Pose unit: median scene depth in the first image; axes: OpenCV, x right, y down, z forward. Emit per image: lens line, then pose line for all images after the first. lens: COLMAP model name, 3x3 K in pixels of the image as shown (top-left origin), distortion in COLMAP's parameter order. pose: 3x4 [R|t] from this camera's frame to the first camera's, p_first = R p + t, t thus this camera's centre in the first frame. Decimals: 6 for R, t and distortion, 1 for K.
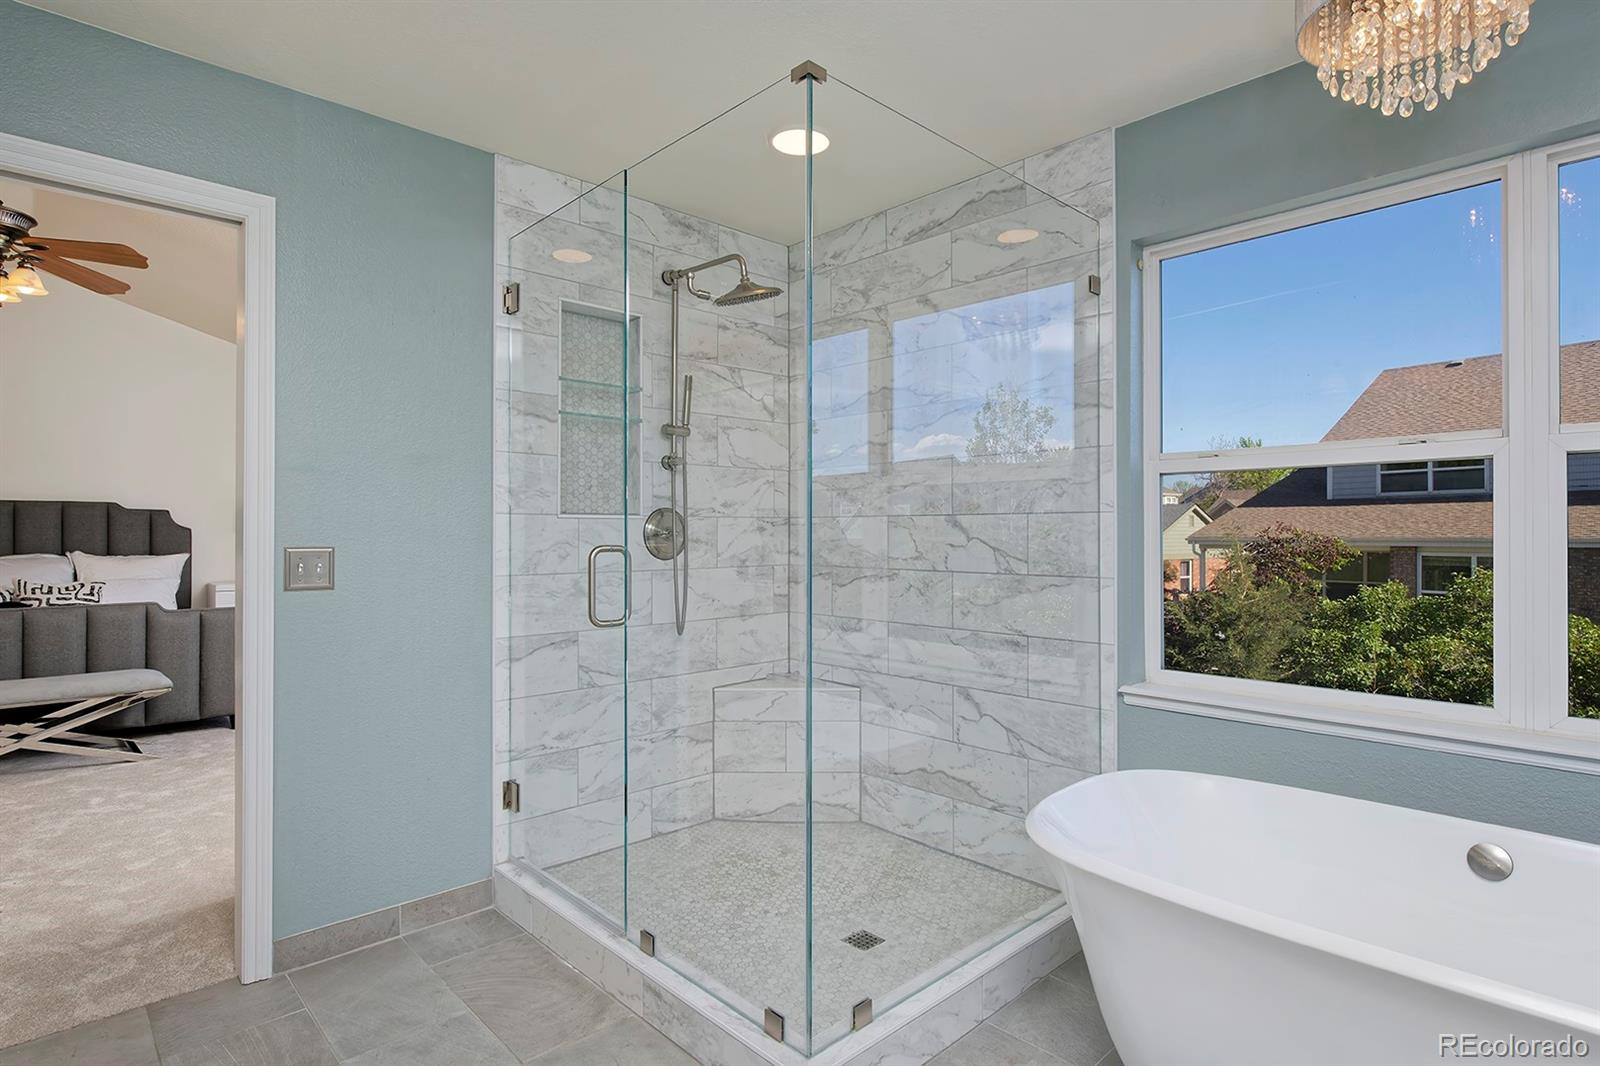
lens RADIAL K [[844.9, 0, 800.0], [0, 844.9, 533.0], [0, 0, 1]] dist [-0.003110, -0.000814]
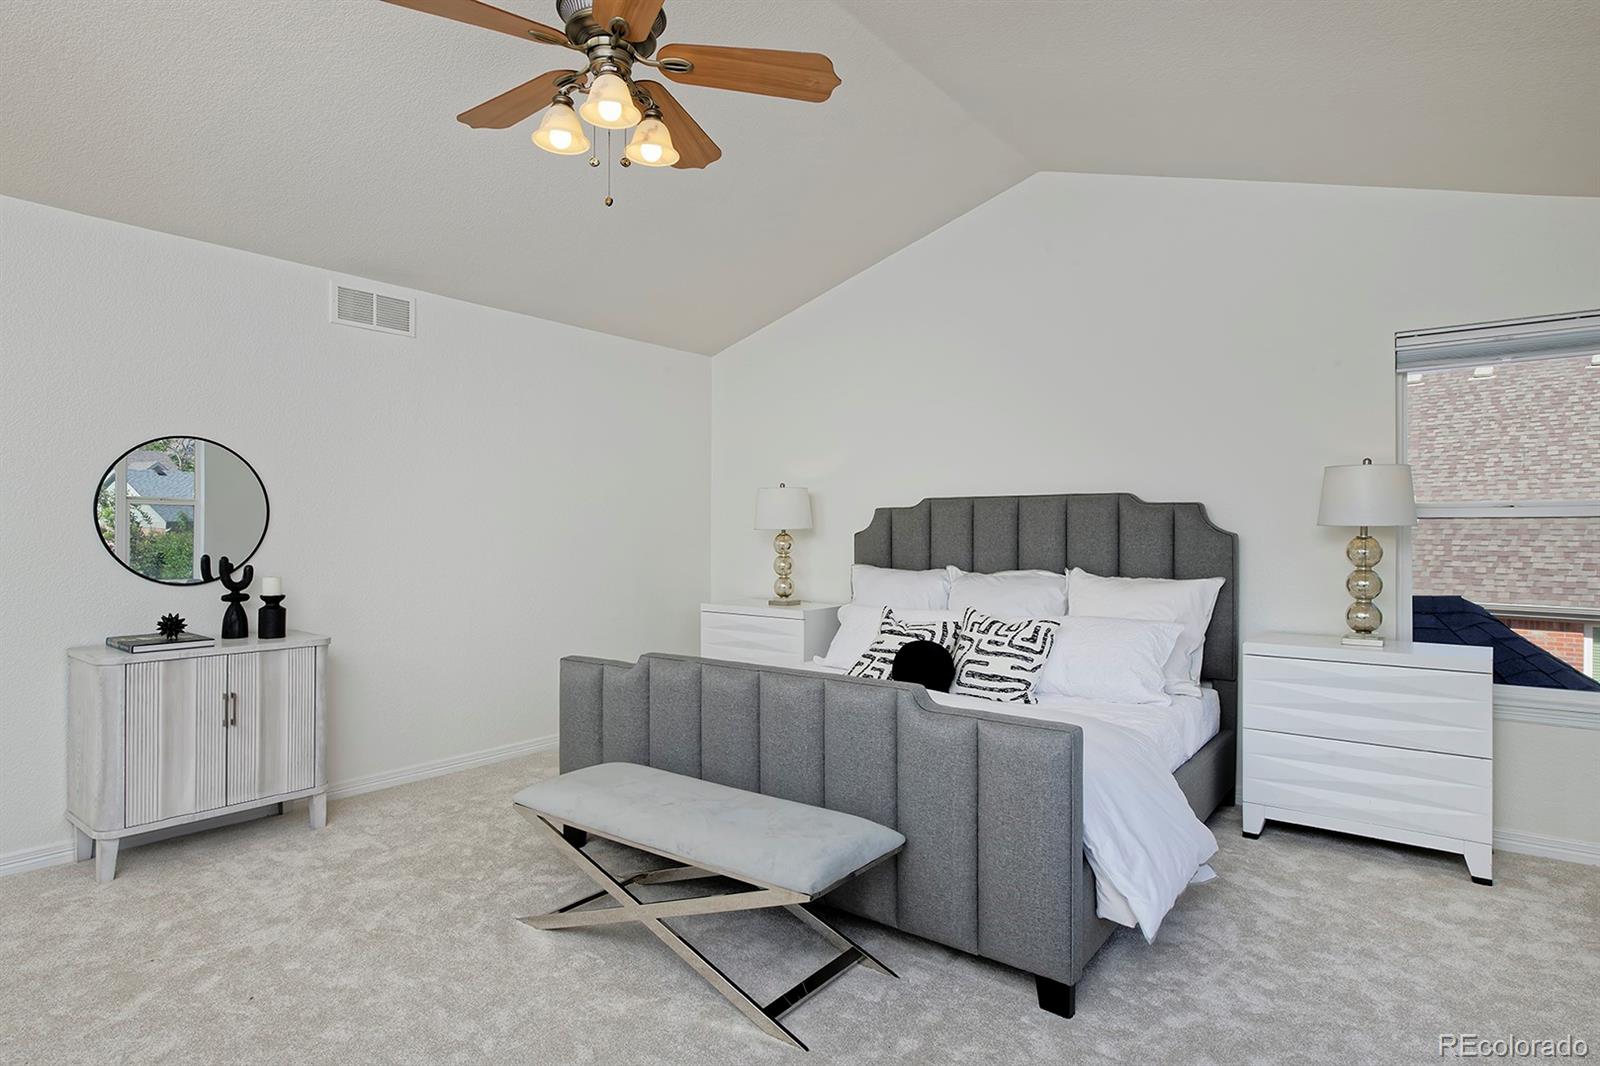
lens RADIAL K [[902.4, 0, 800.0], [0, 902.4, 533.0], [0, 0, 1]] dist [-0.001938, -0.002717]
pose [[0.188831, 0.007992, -0.981977, -0.226453], [-0.005729, 0.999959, 0.007037, -0.011198], [0.981993, 0.004297, 0.188869, 0.742889]]
